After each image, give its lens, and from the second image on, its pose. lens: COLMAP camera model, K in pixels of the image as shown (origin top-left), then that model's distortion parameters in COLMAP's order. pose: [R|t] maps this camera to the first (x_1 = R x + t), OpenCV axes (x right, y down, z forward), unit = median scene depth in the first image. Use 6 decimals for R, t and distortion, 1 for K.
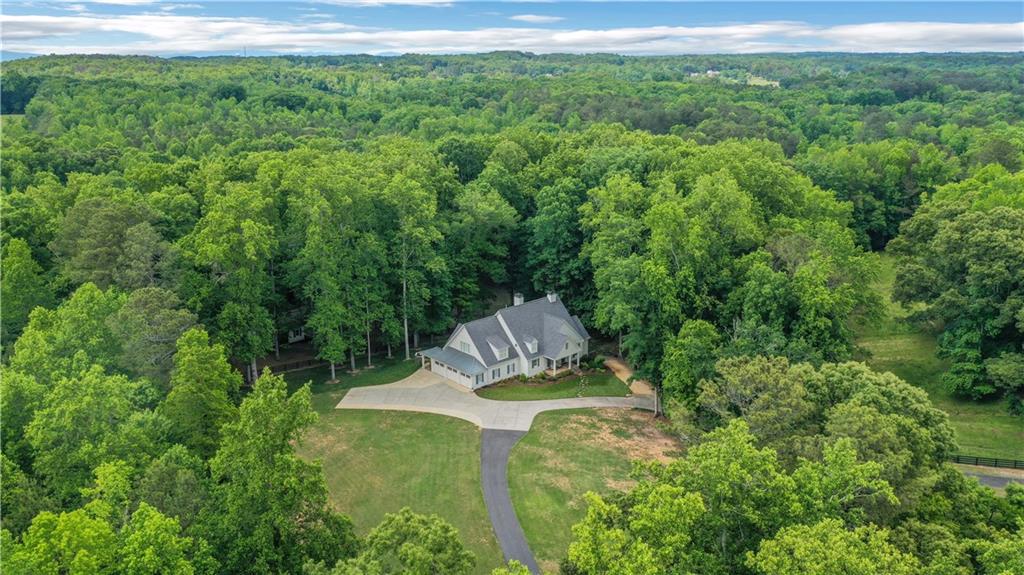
lens RADIAL K [[801.2, 0, 512.0], [0, 801.2, 287.5], [0, 0, 1]] dist [-0.012574, -0.004273]
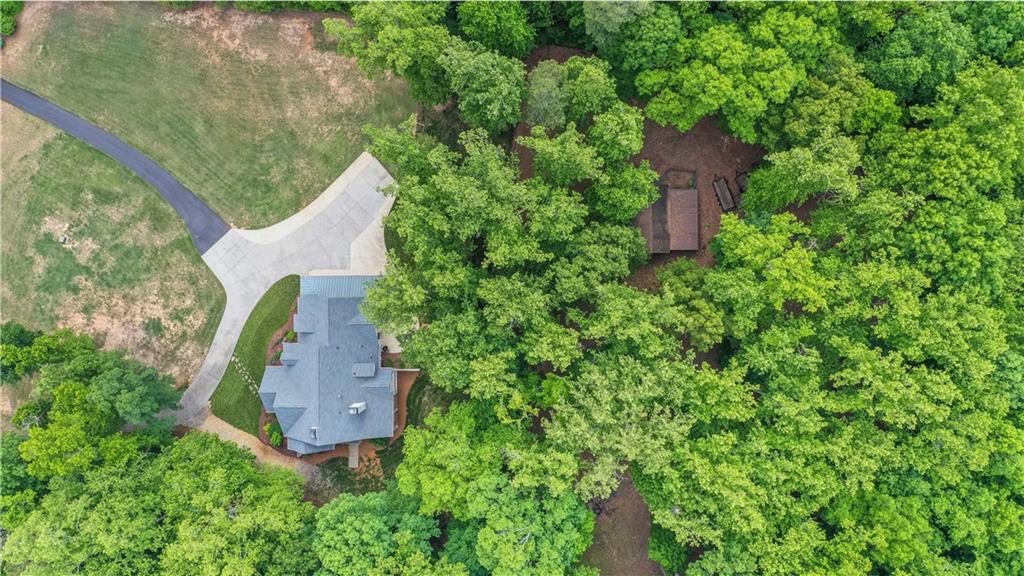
lens RADIAL K [[801.2, 0, 512.0], [0, 801.2, 288.0], [0, 0, 1]] dist [-0.012574, -0.004273]
pose [[-0.666800, 0.744441, 0.034439, -0.231654], [-0.174867, -0.201217, 0.963812, -0.823301], [0.724431, 0.636647, 0.264350, 0.915714]]
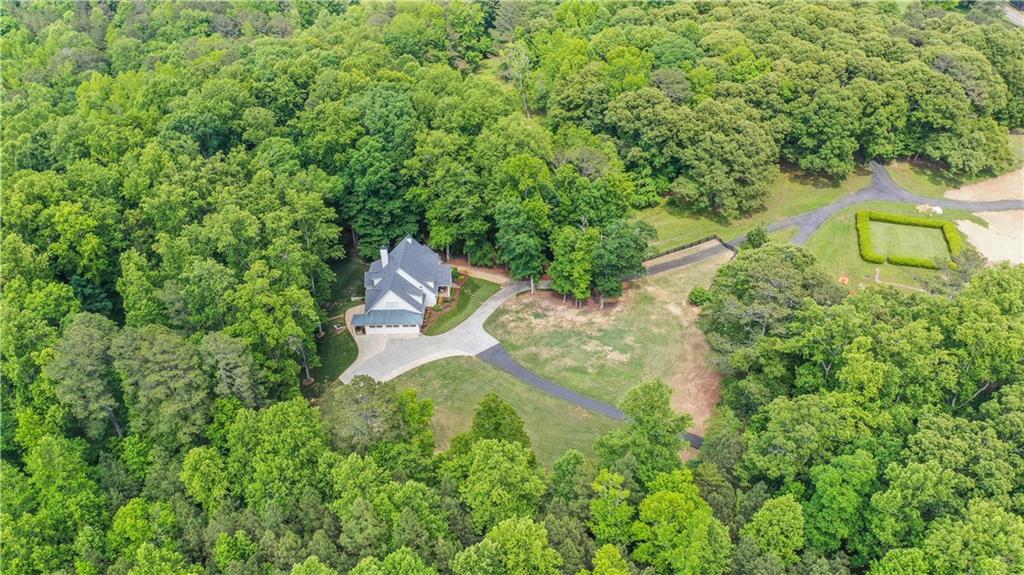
lens RADIAL K [[801.2, 0, 512.0], [0, 801.2, 287.5], [0, 0, 1]] dist [-0.012574, -0.004273]
pose [[0.679913, -0.407053, 0.609939, -0.689063], [0.229878, 0.908170, 0.349833, -0.348107], [-0.696329, -0.097645, 0.711049, -0.007793]]
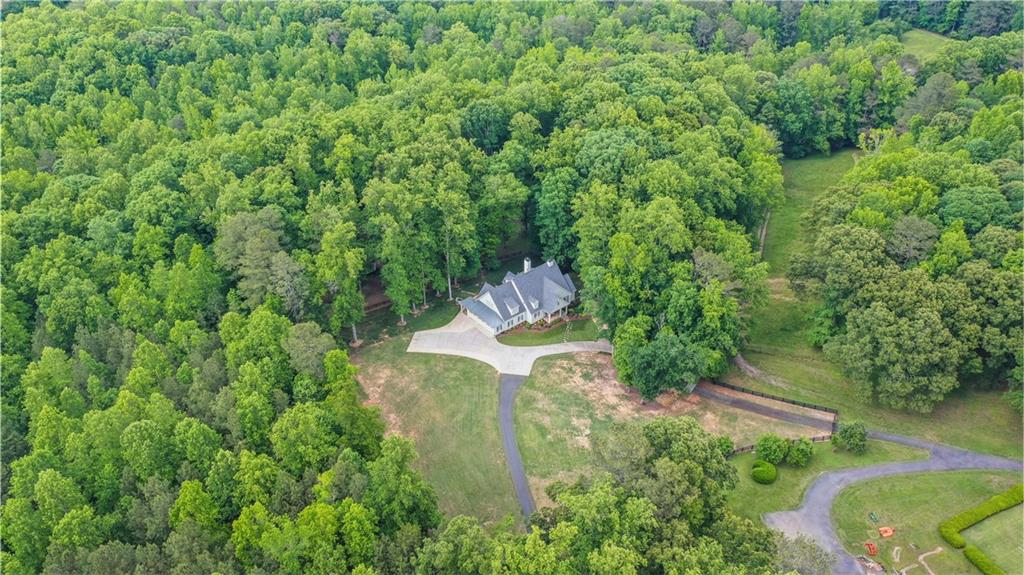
lens RADIAL K [[801.2, 0, 512.0], [0, 801.2, 287.5], [0, 0, 1]] dist [-0.012574, -0.004273]
pose [[0.999217, 0.015321, -0.036474, 0.037352], [-0.003110, 0.949535, 0.313645, -0.431029], [0.039439, -0.313286, 0.948840, -0.410440]]
